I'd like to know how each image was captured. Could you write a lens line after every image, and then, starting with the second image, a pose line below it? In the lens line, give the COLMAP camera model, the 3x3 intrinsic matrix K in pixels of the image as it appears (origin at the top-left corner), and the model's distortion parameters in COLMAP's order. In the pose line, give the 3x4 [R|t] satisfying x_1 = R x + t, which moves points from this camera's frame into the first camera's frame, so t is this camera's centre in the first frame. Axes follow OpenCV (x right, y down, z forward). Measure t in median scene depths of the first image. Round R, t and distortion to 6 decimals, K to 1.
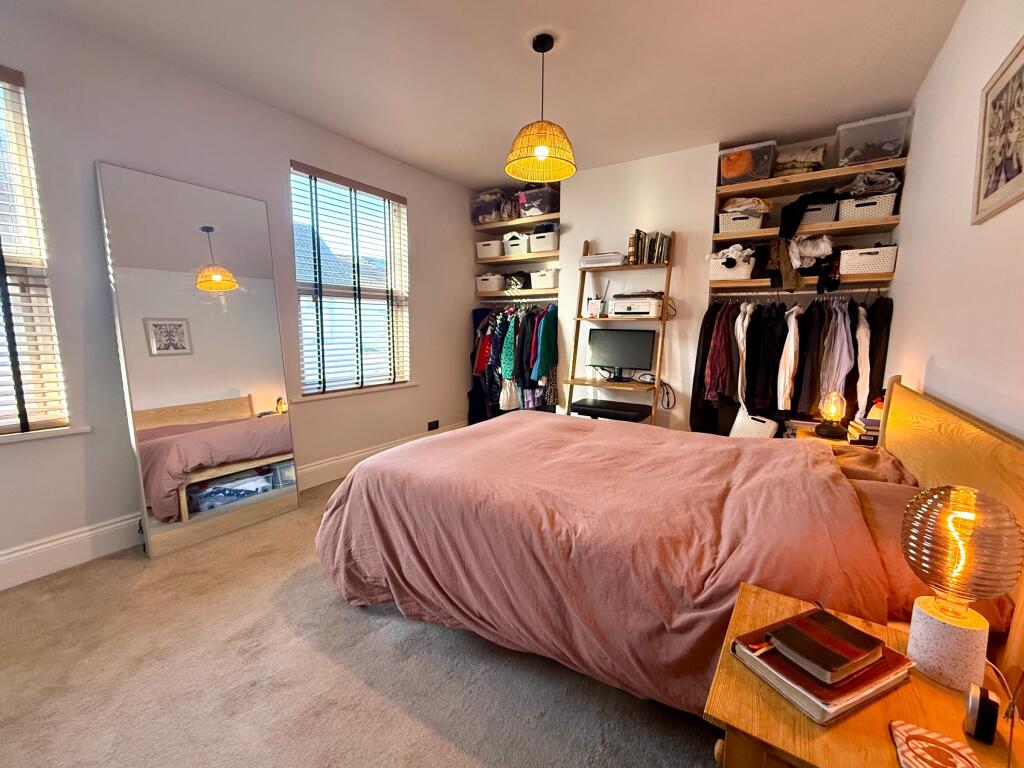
lens RADIAL K [[411.9, 0, 500.9], [0, 411.9, 384.1], [0, 0, 1]] dist [-0.000153, -0.000024]
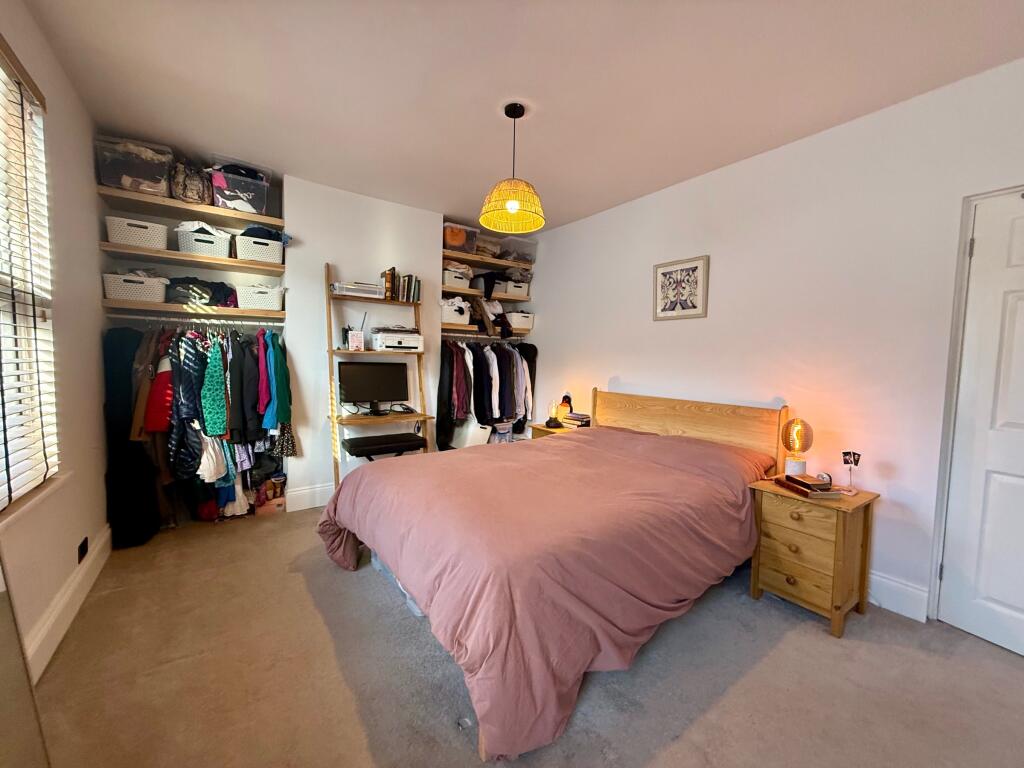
lens RADIAL K [[411.9, 0, 500.9], [0, 411.9, 384.1], [0, 0, 1]] dist [-0.000153, -0.000024]
pose [[0.360698, -0.060697, 0.930706, -0.550424], [0.117909, 0.992842, 0.019053, -0.067914], [-0.925200, 0.102866, 0.365273, 0.389017]]
